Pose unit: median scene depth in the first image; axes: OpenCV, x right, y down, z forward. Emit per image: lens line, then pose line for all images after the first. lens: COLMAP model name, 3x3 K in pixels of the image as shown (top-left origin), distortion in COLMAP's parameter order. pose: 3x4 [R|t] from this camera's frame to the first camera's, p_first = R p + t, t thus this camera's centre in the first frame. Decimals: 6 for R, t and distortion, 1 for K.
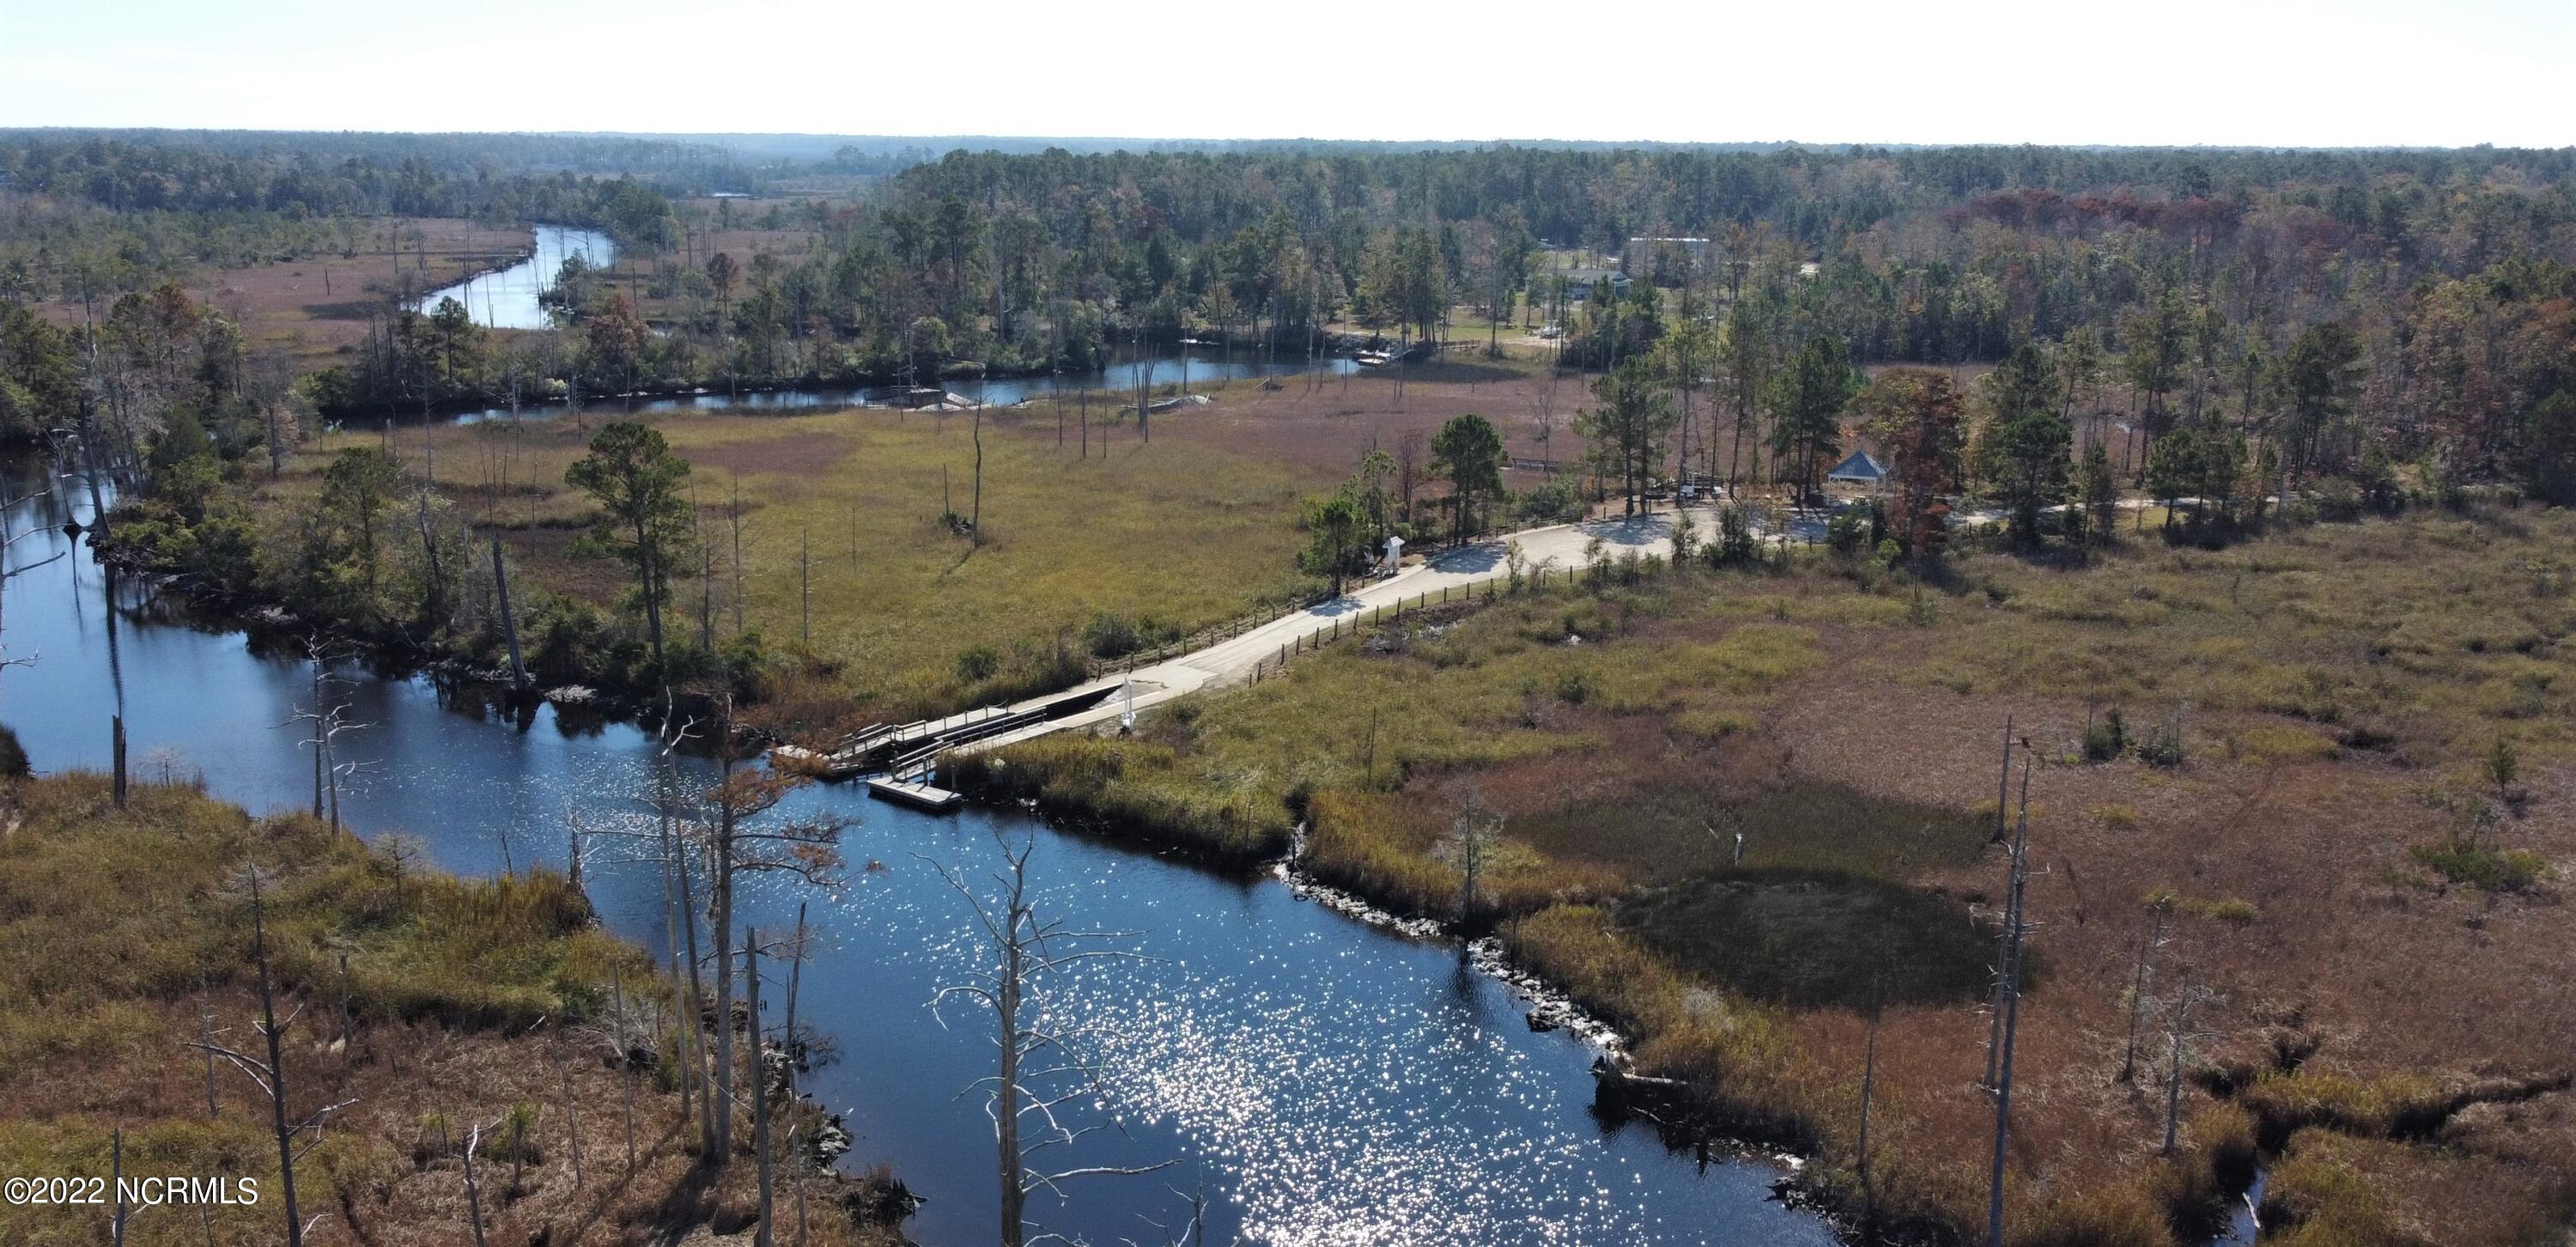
lens RADIAL K [[1707.5, 0, 1288.6], [0, 1707.5, 613.8], [0, 0, 1]] dist [0.004202, -0.005893]
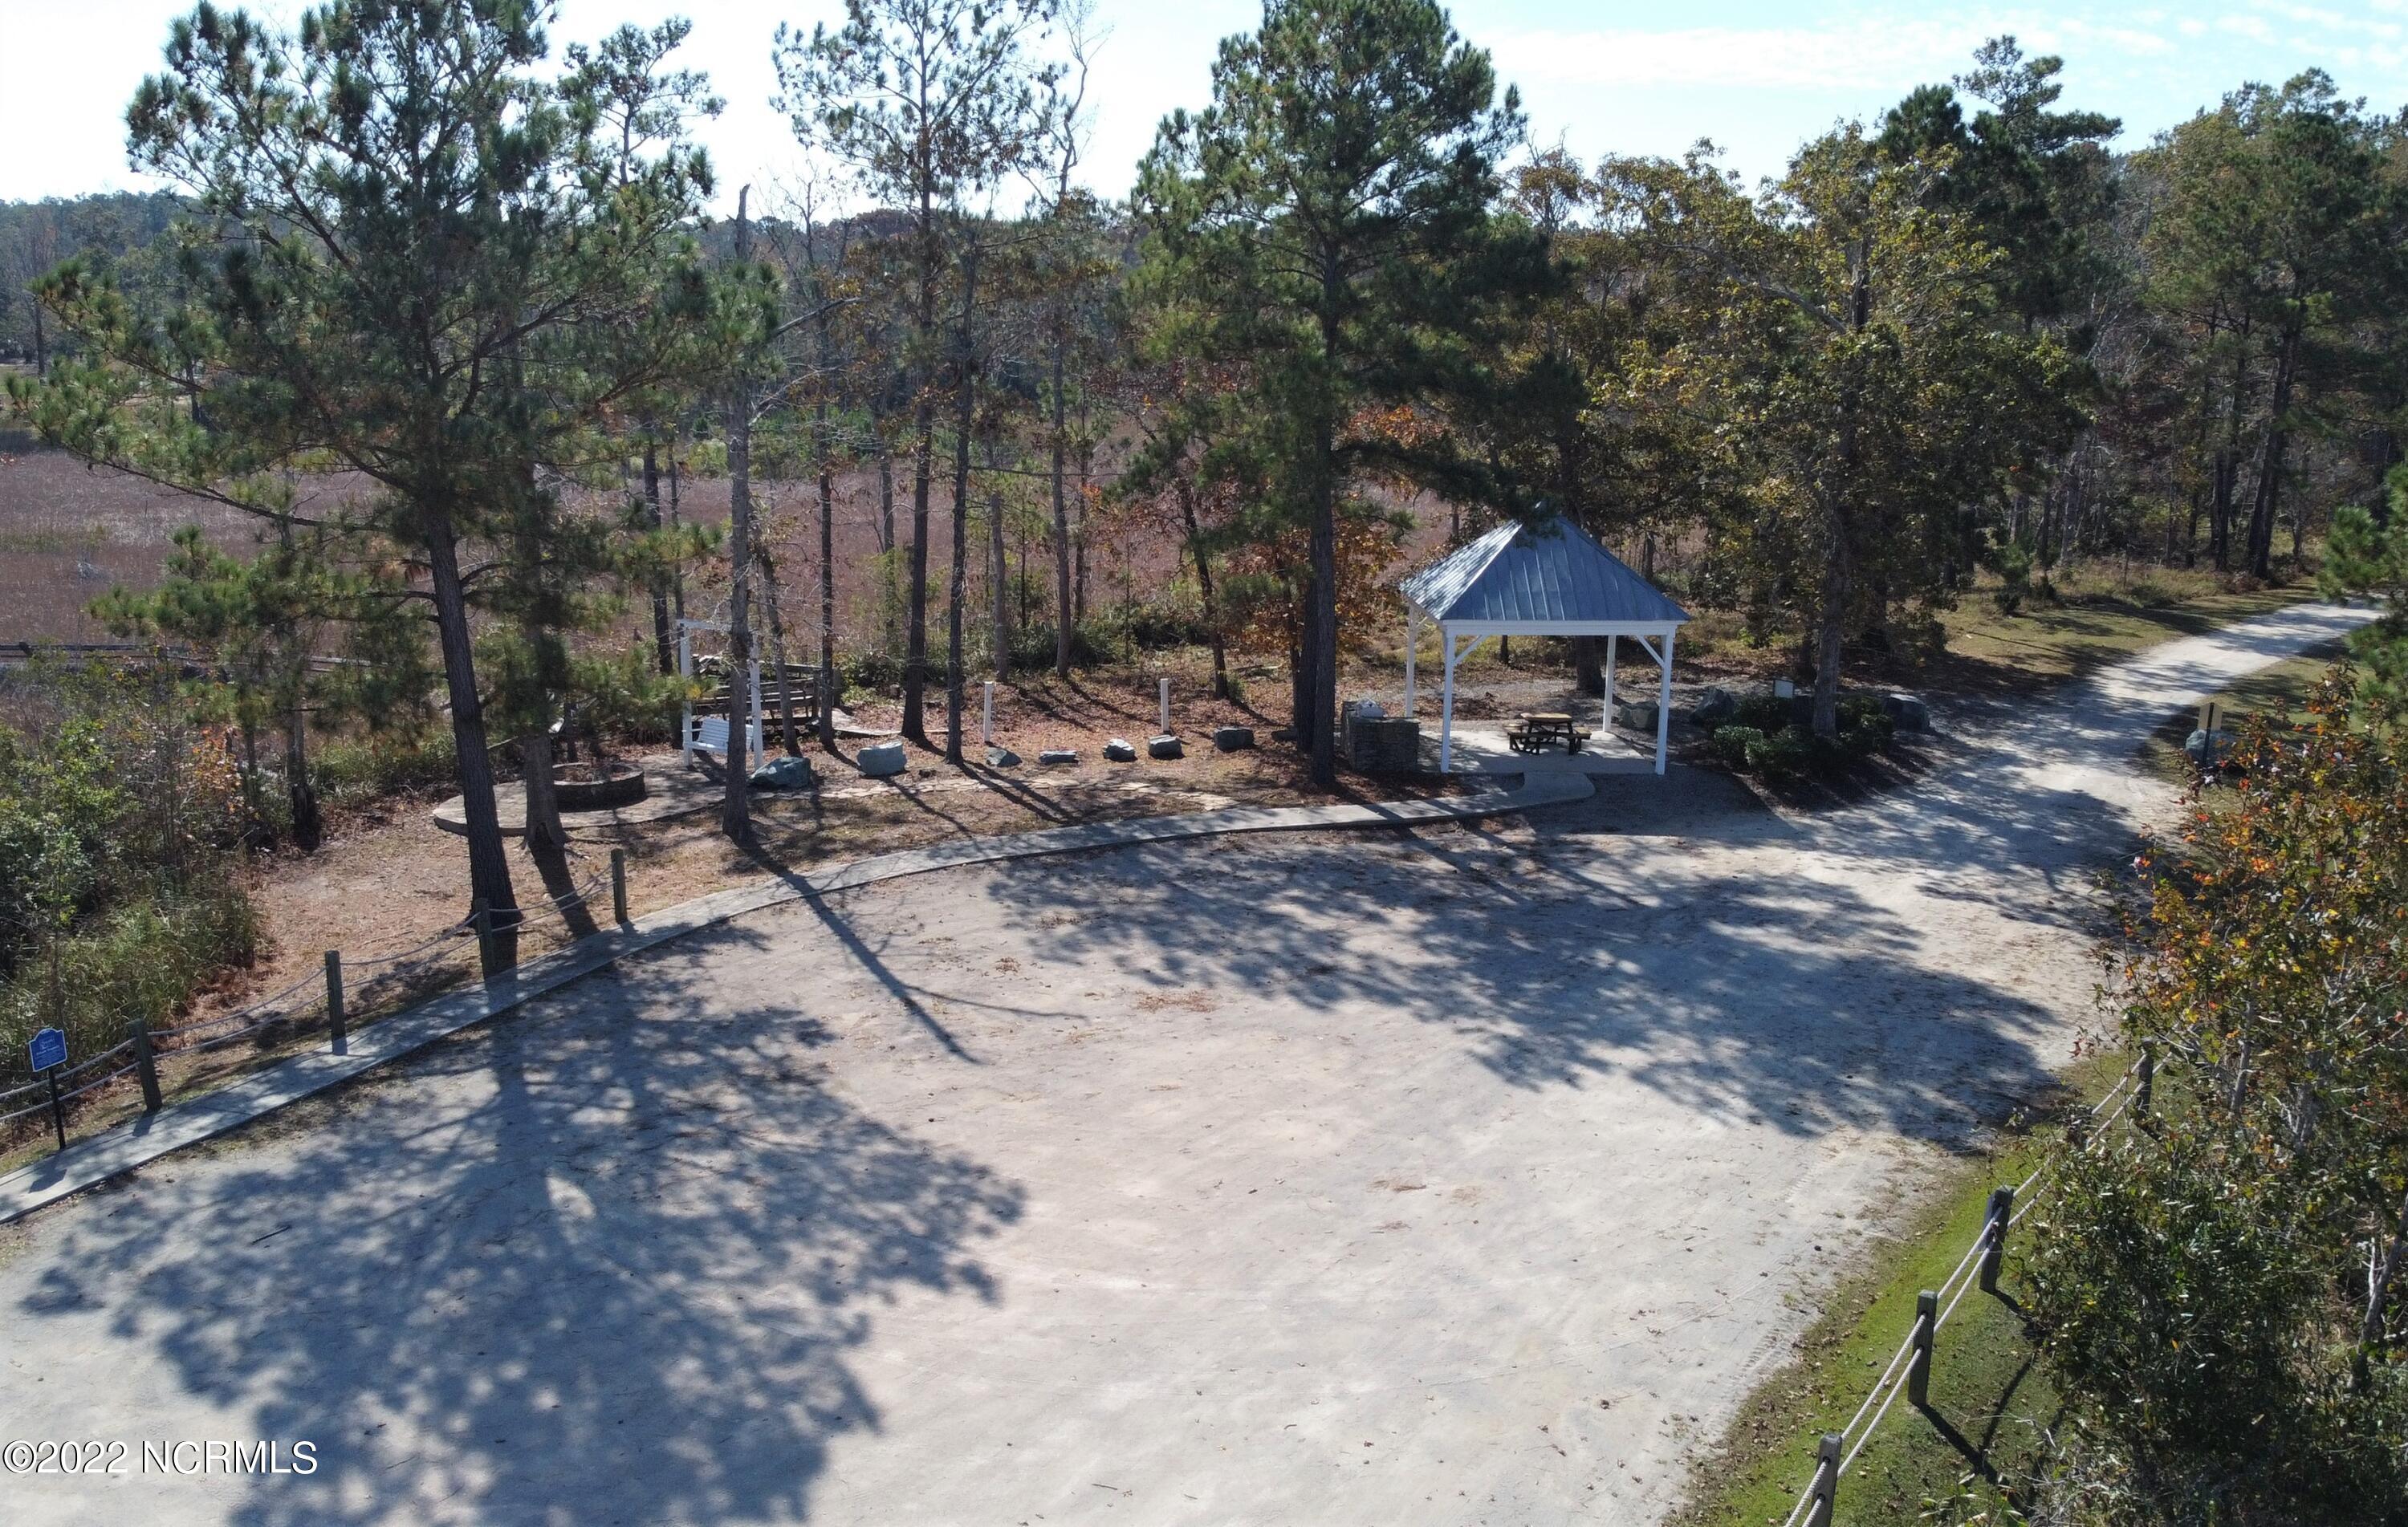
lens RADIAL K [[1692.9, 0, 1196.6], [0, 1692.9, 754.3], [0, 0, 1]] dist [-0.001669, 0.000548]
pose [[0.799057, -0.108531, 0.591379, 0.089408], [0.113820, 0.993094, 0.028464, -0.040917], [-0.590384, 0.044567, 0.805891, 0.465986]]
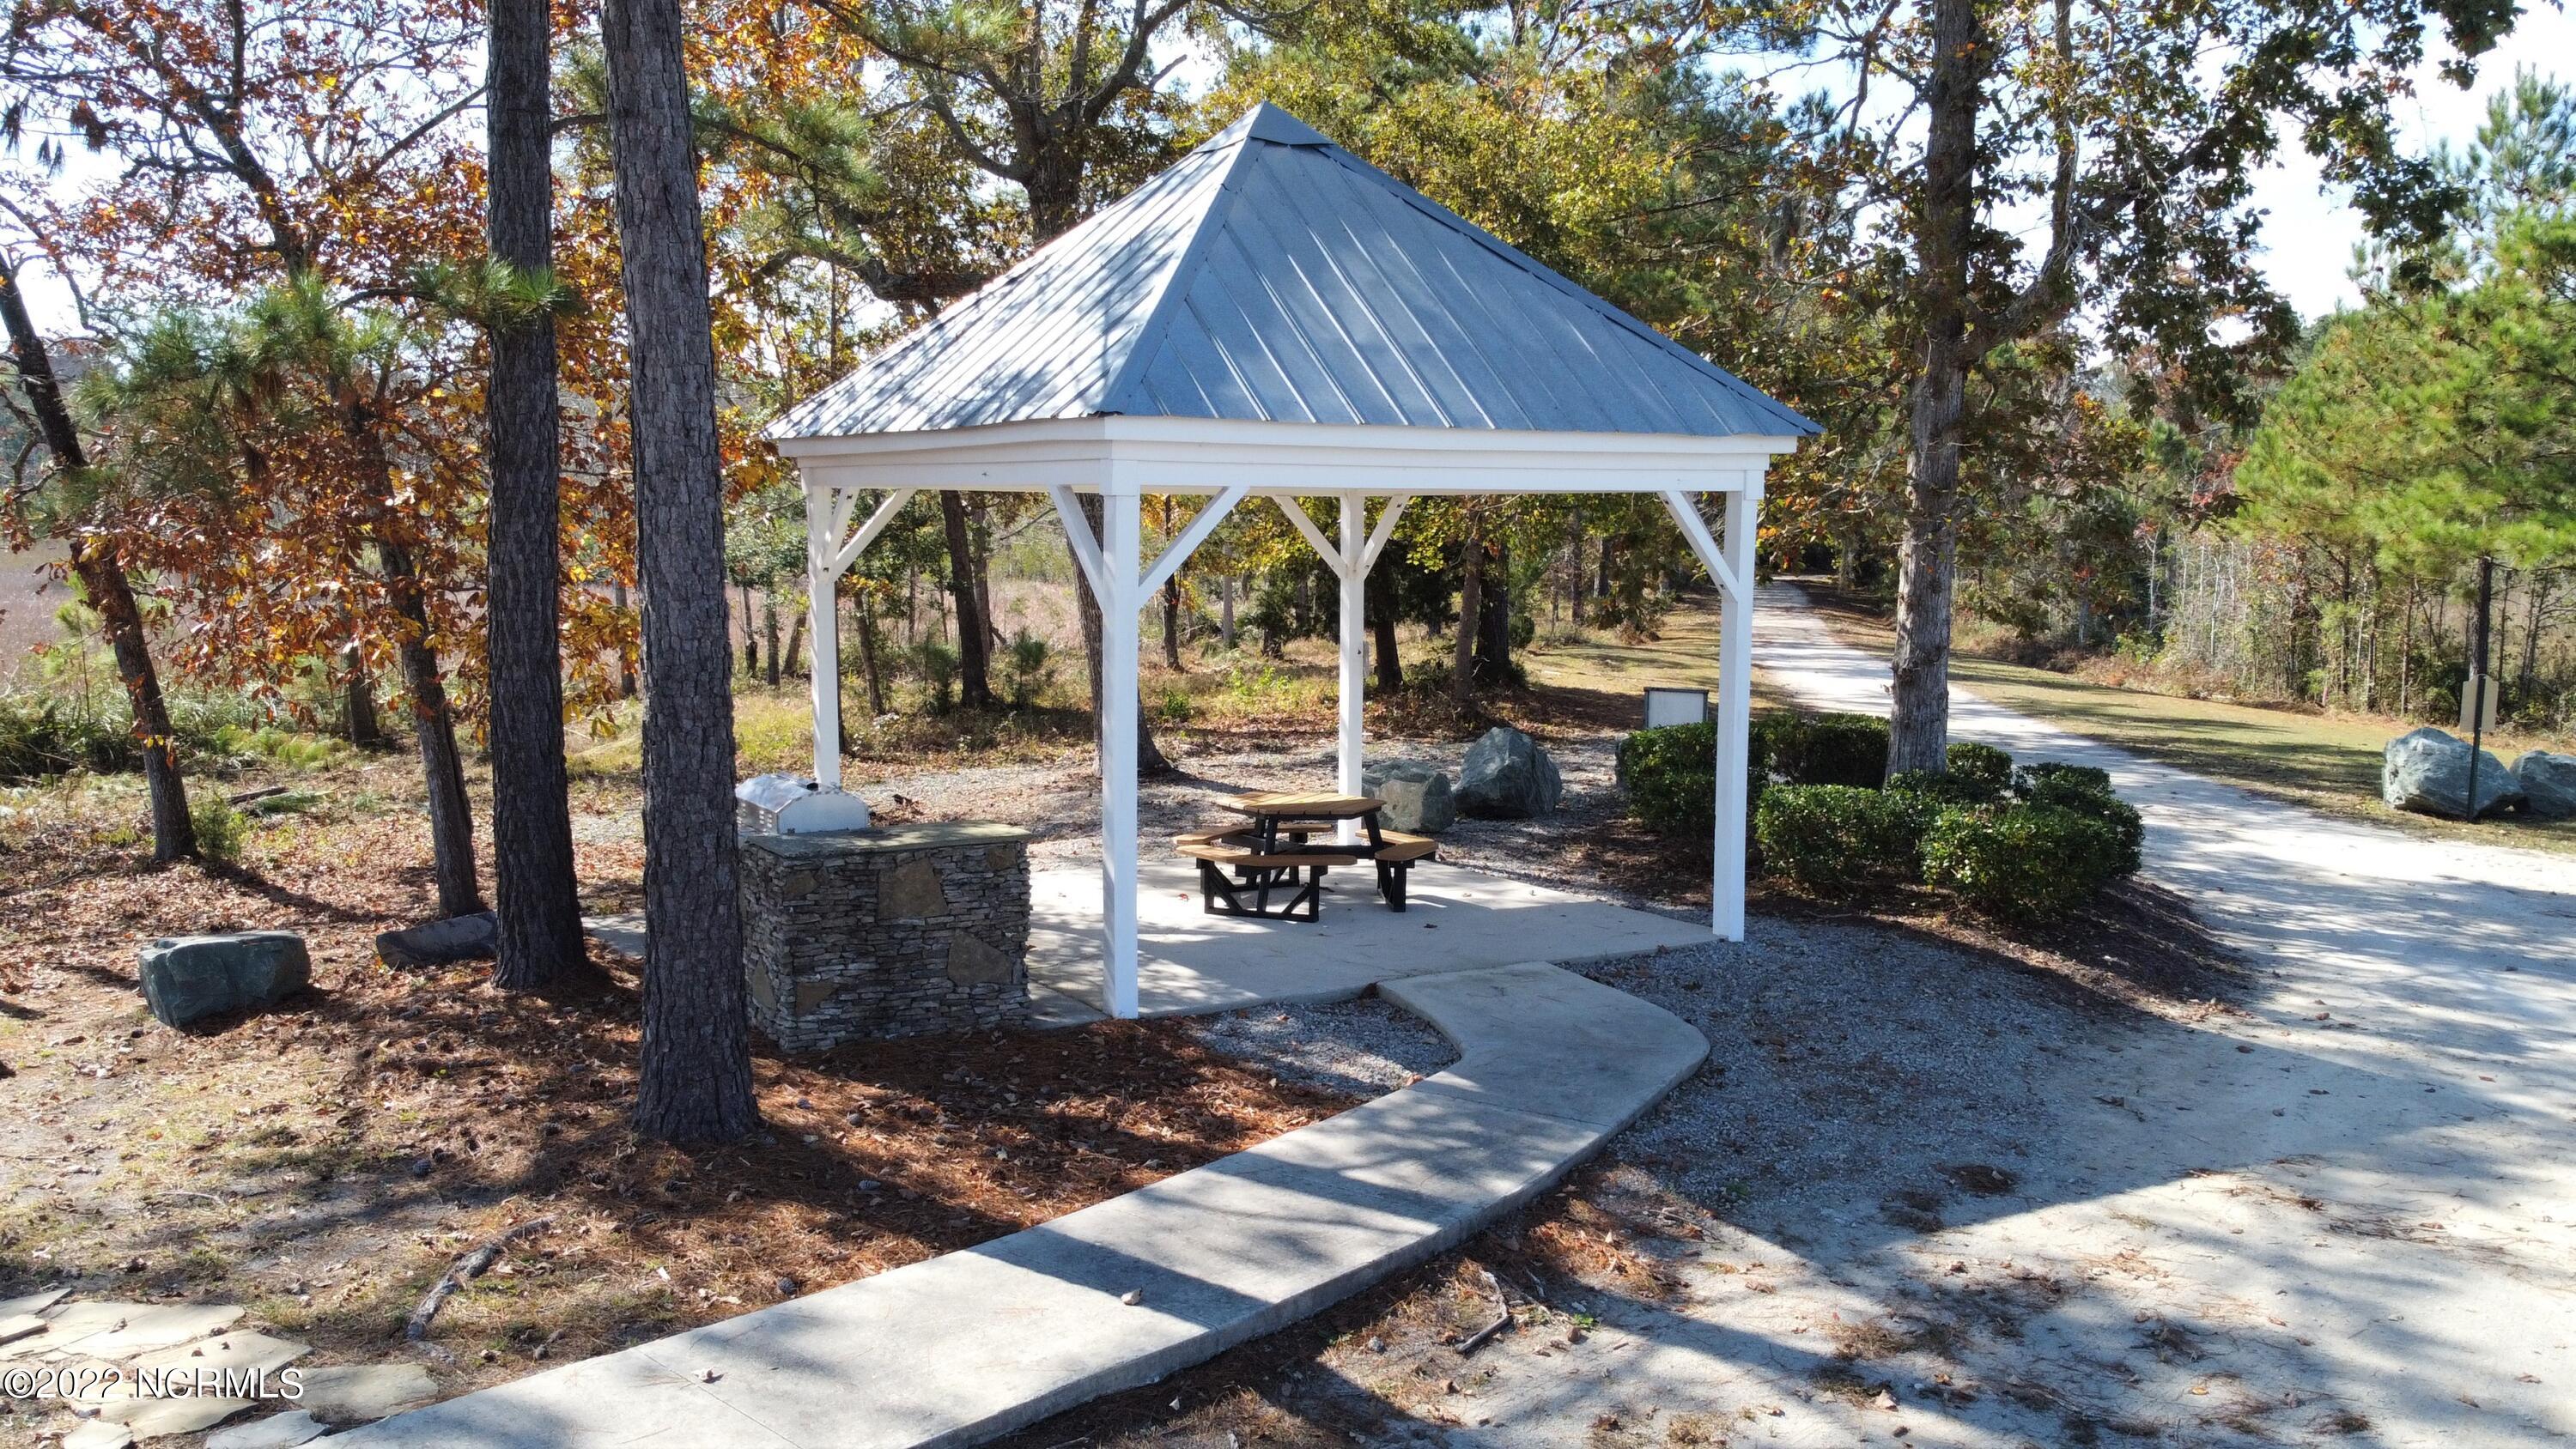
lens RADIAL K [[2254.6, 0, 1287.0], [0, 2254.6, 726.7], [0, 0, 1]] dist [-0.011944, -0.005428]
pose [[0.434830, -0.088960, 0.896108, 0.131975], [0.189668, 0.981833, 0.005435, -0.039450], [-0.880312, 0.167600, 0.443803, 0.521556]]
